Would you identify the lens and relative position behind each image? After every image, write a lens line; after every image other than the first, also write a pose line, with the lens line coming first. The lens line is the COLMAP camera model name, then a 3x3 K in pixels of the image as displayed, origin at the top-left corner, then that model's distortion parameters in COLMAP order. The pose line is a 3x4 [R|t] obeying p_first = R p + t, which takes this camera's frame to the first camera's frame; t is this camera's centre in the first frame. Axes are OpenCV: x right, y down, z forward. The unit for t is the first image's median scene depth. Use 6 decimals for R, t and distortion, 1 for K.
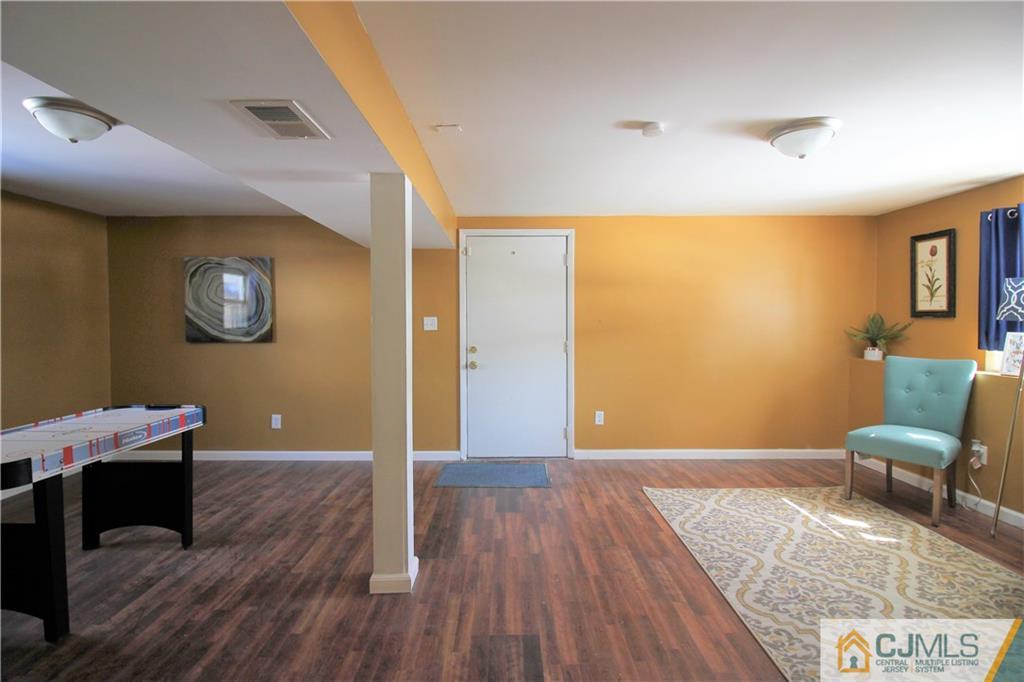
lens RADIAL K [[473.6, 0, 508.7], [0, 473.6, 331.5], [0, 0, 1]] dist [-0.004159, -0.009253]
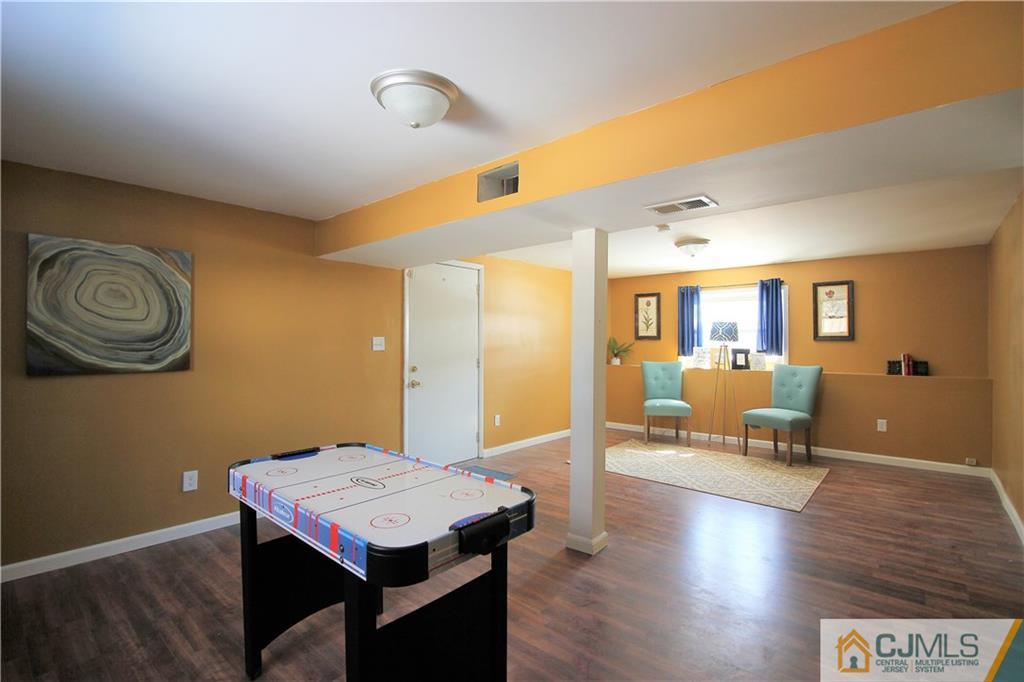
lens RADIAL K [[473.6, 0, 508.5], [0, 473.6, 335.4], [0, 0, 1]] dist [-0.004159, -0.009253]
pose [[0.664939, 0.011032, 0.746816, -0.915026], [0.016758, 0.999419, -0.029685, -0.000992], [-0.746709, 0.032254, 0.664368, 0.201634]]
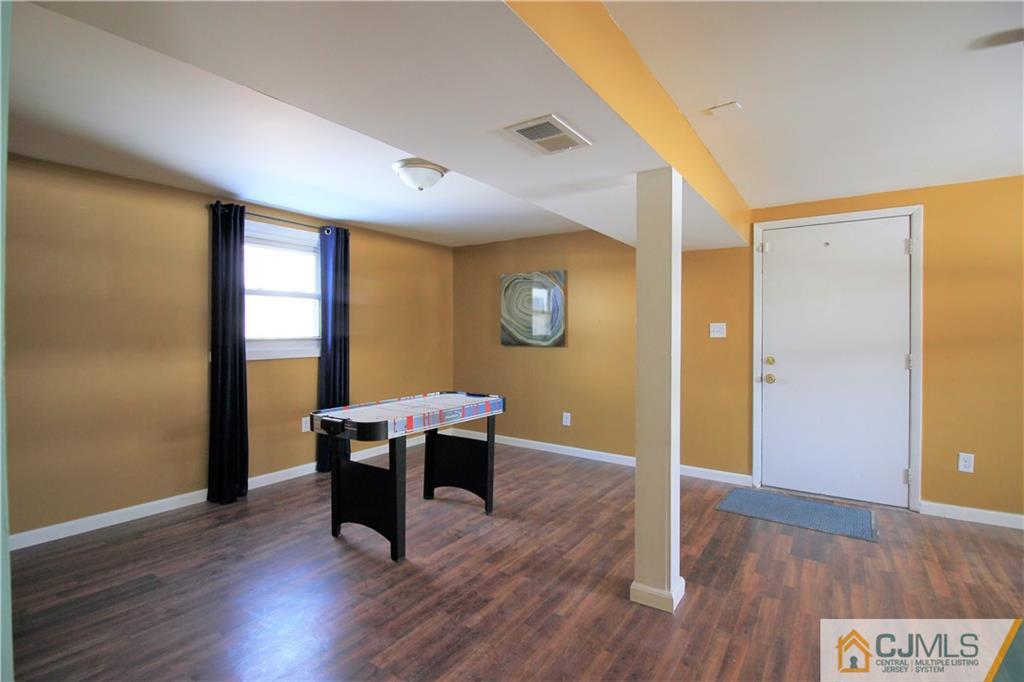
lens RADIAL K [[473.6, 0, 511.2], [0, 473.6, 333.9], [0, 0, 1]] dist [-0.004159, -0.009253]
pose [[0.819337, 0.007263, -0.573266, 0.039944], [-0.019014, 0.999714, -0.014509, 0.014034], [0.572997, 0.022788, 0.819241, 0.028525]]
